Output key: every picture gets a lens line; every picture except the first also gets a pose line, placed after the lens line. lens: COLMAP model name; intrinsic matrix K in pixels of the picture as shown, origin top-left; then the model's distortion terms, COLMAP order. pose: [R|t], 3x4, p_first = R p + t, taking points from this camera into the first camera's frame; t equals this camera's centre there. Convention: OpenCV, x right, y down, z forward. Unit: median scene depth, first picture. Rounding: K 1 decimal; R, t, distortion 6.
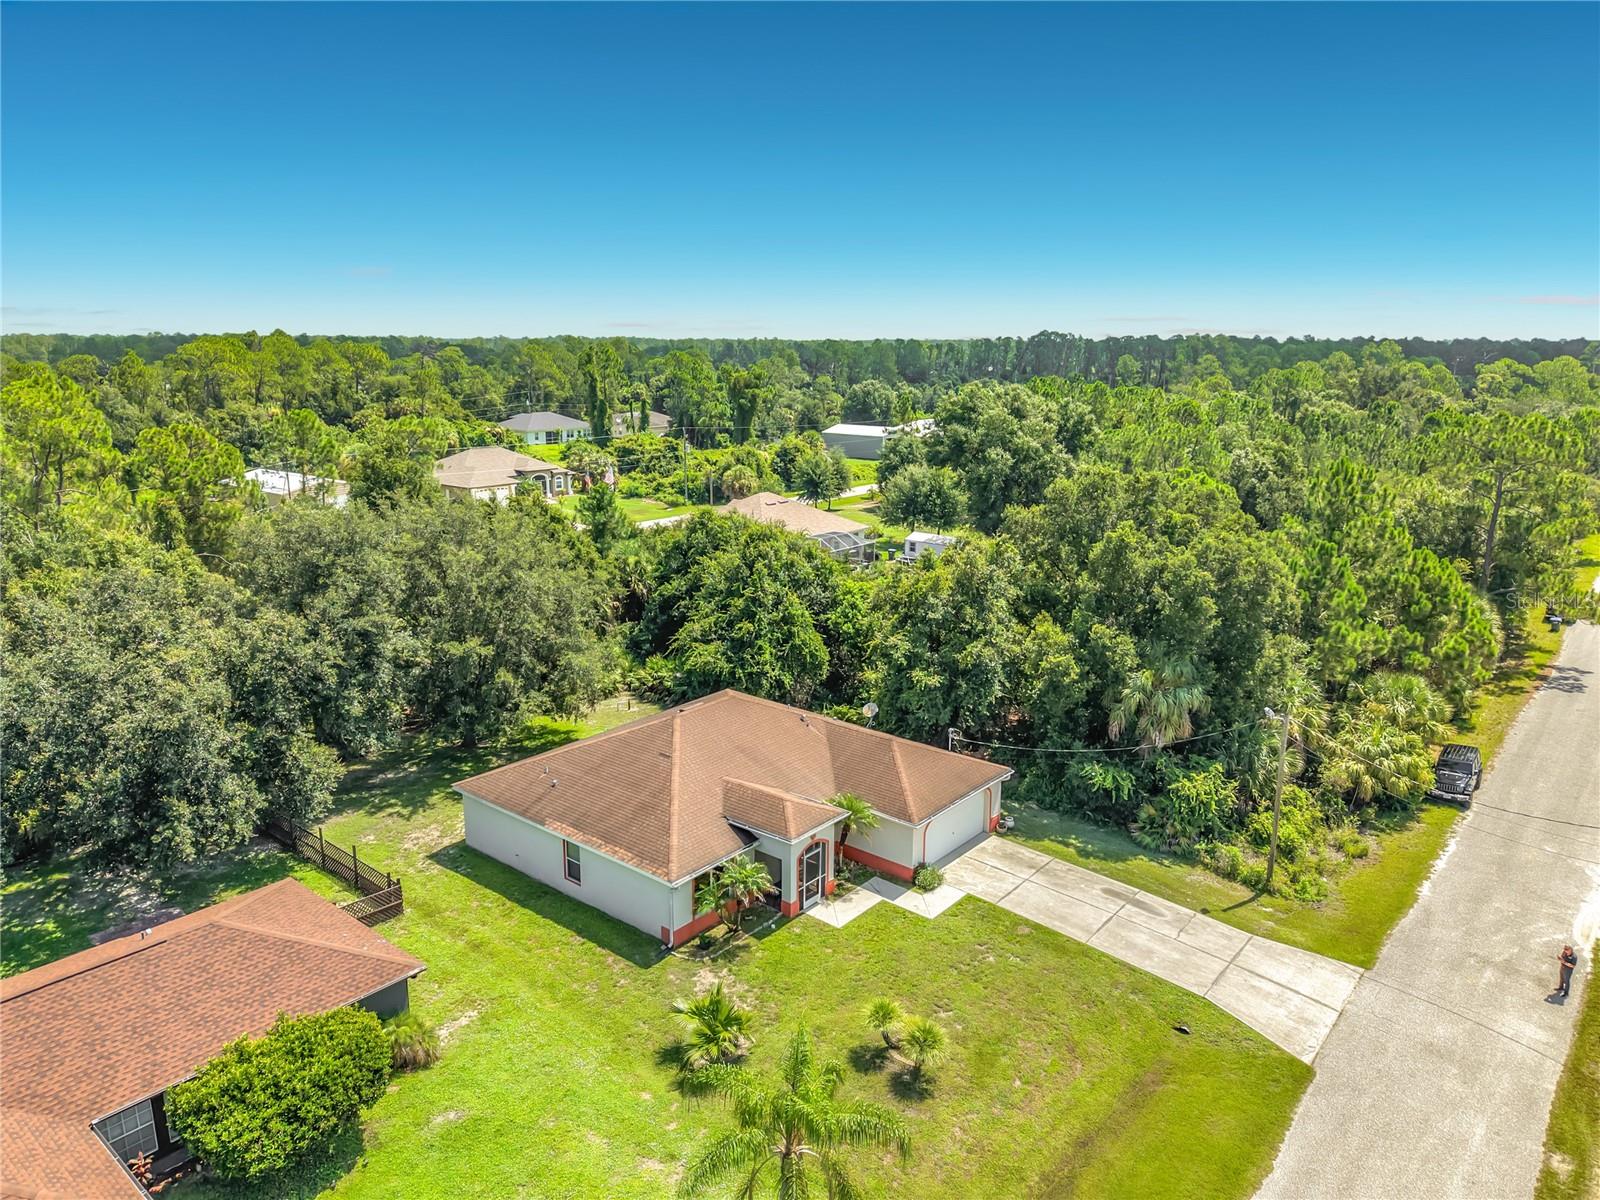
lens RADIAL K [[1111.6, 0, 803.8], [0, 1111.6, 602.7], [0, 0, 1]] dist [0.024289, -0.017911]
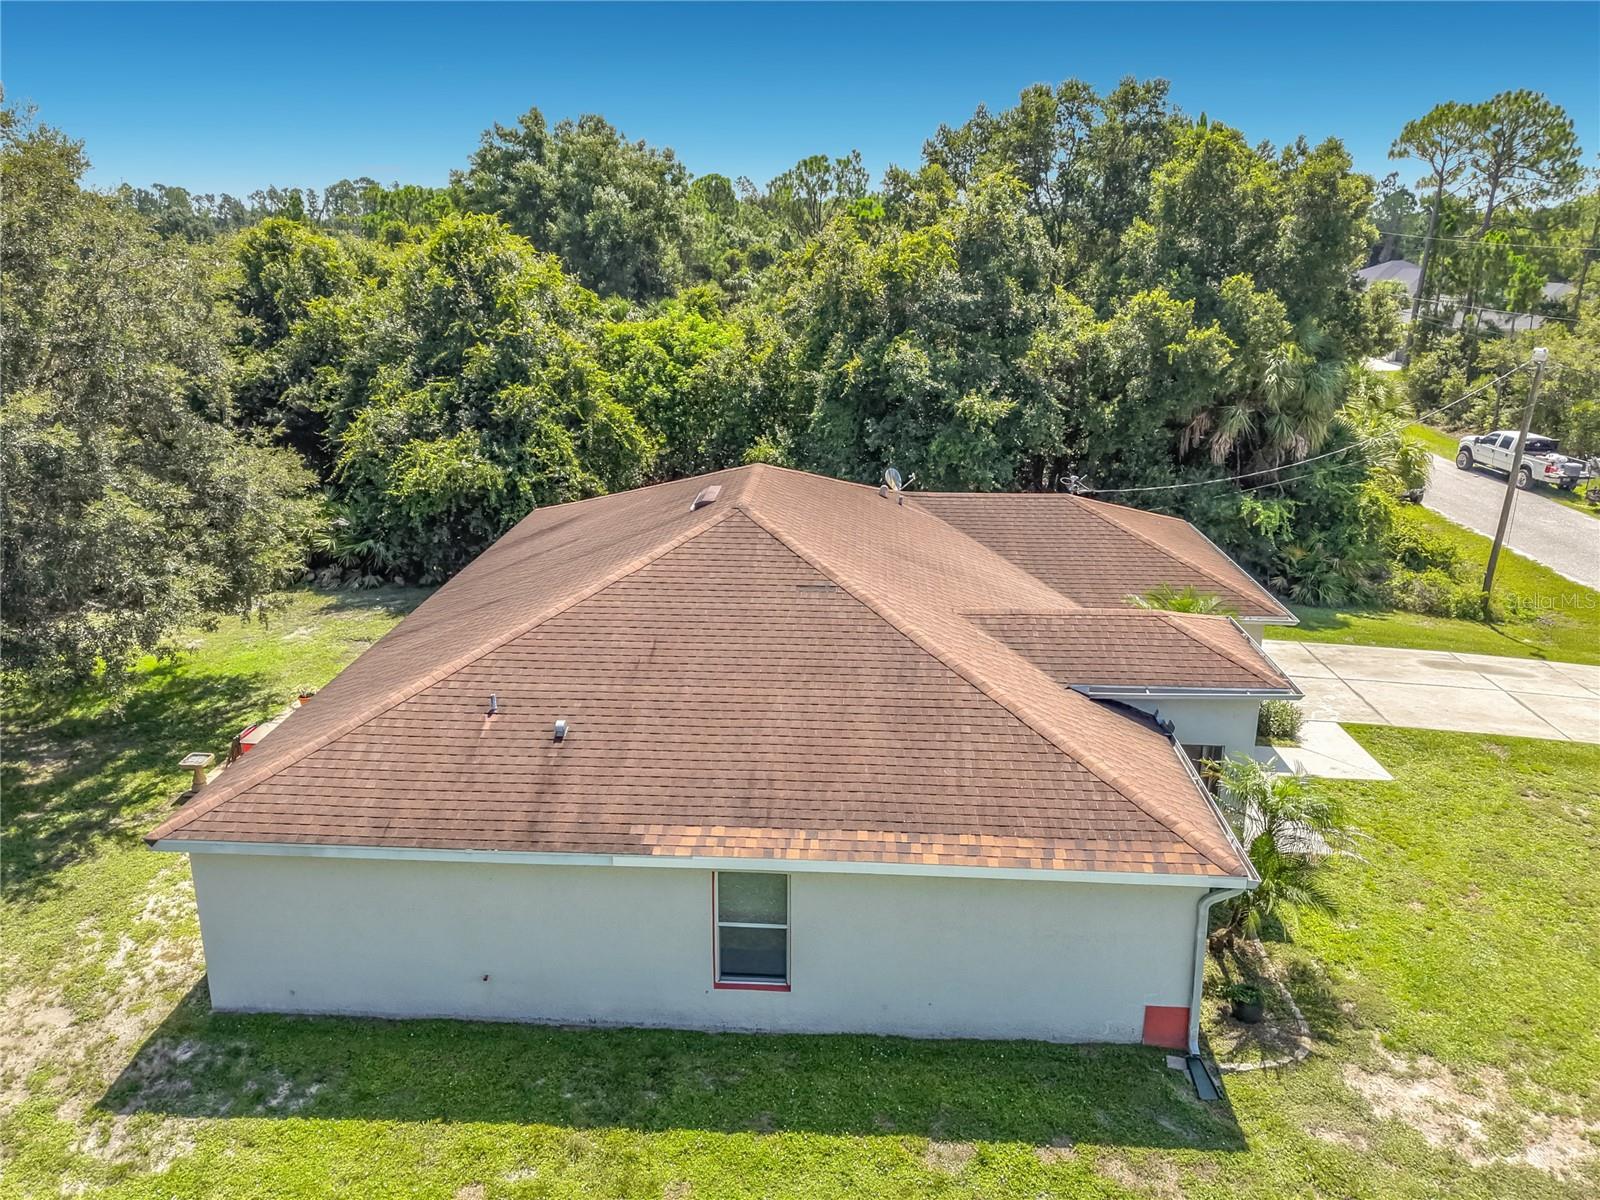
lens RADIAL K [[1111.6, 0, 814.6], [0, 1111.6, 524.6], [0, 0, 1]] dist [0.024289, -0.017911]
pose [[0.800485, -0.154002, 0.579230, -0.326431], [0.136721, 0.987864, 0.073702, 0.081456], [-0.583551, 0.020196, 0.811825, 0.639072]]
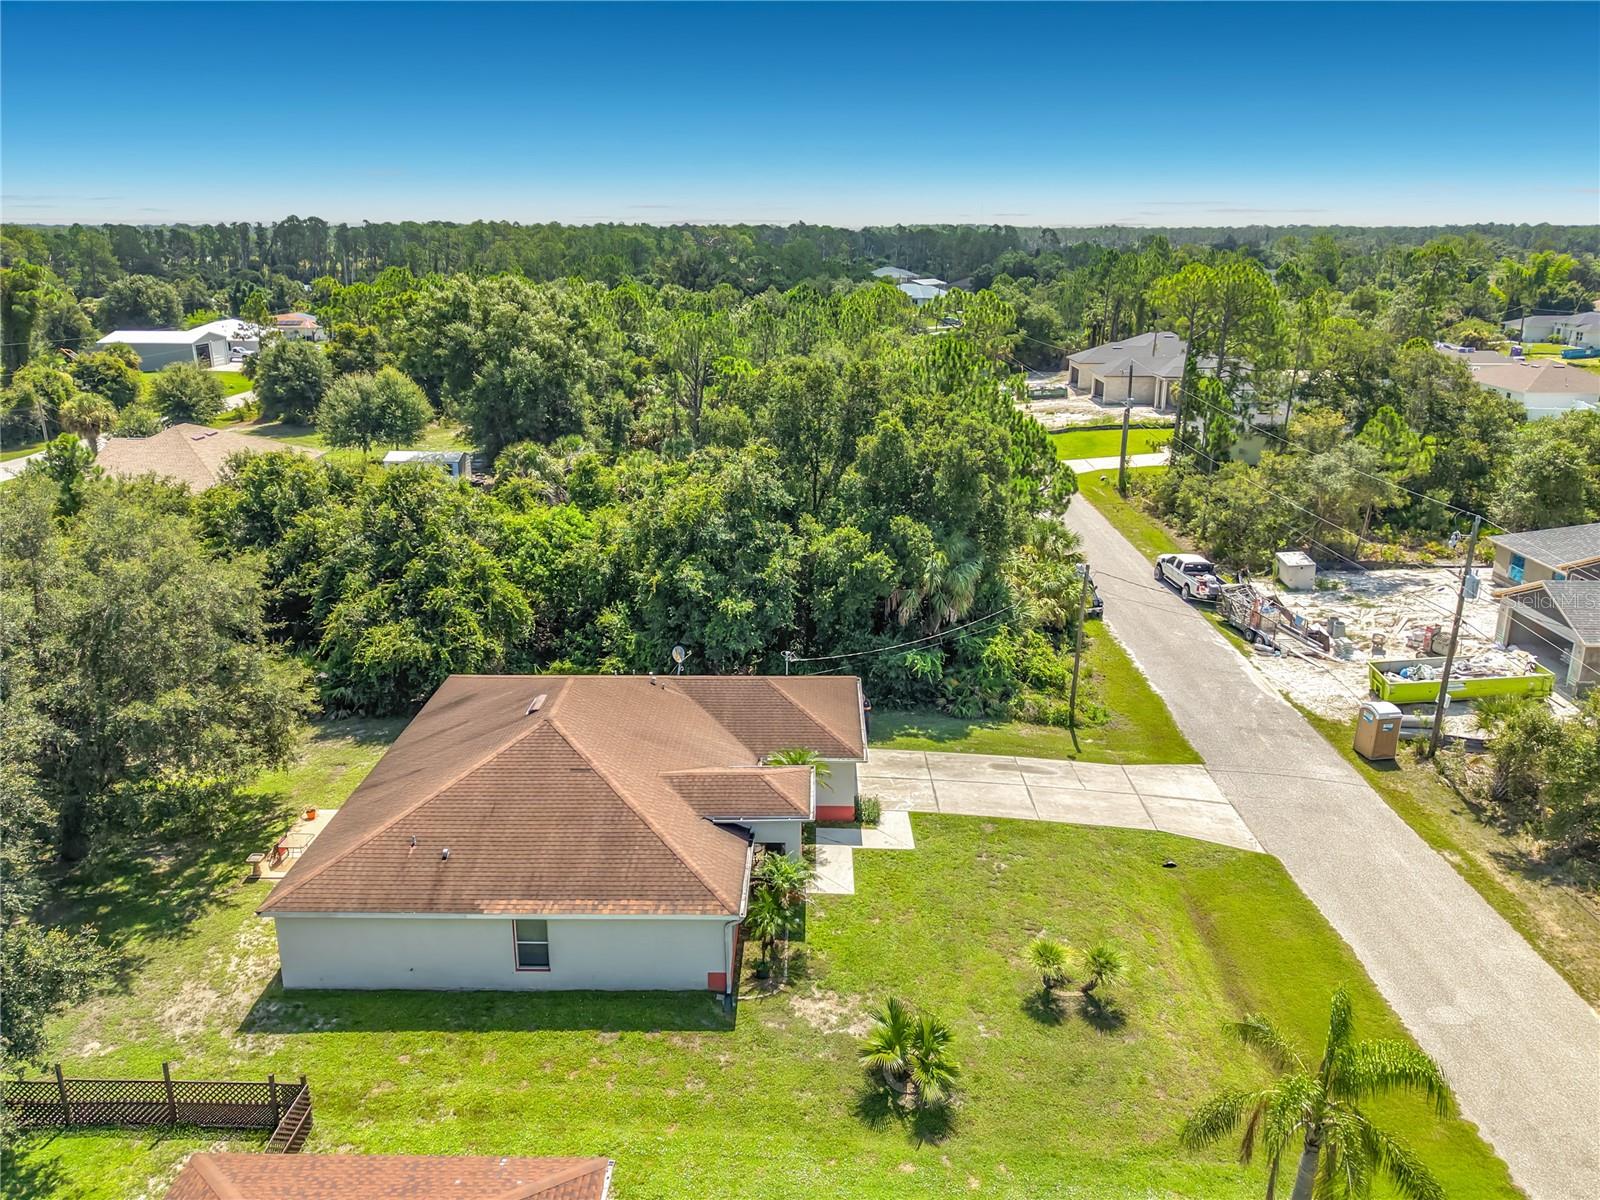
lens RADIAL K [[1111.6, 0, 815.3], [0, 1111.6, 525.3], [0, 0, 1]] dist [0.024289, -0.017911]
pose [[0.775256, -0.166728, 0.609245, -0.416151], [0.147414, 0.985657, 0.082157, -0.067072], [-0.614204, 0.026119, 0.788715, 0.260026]]
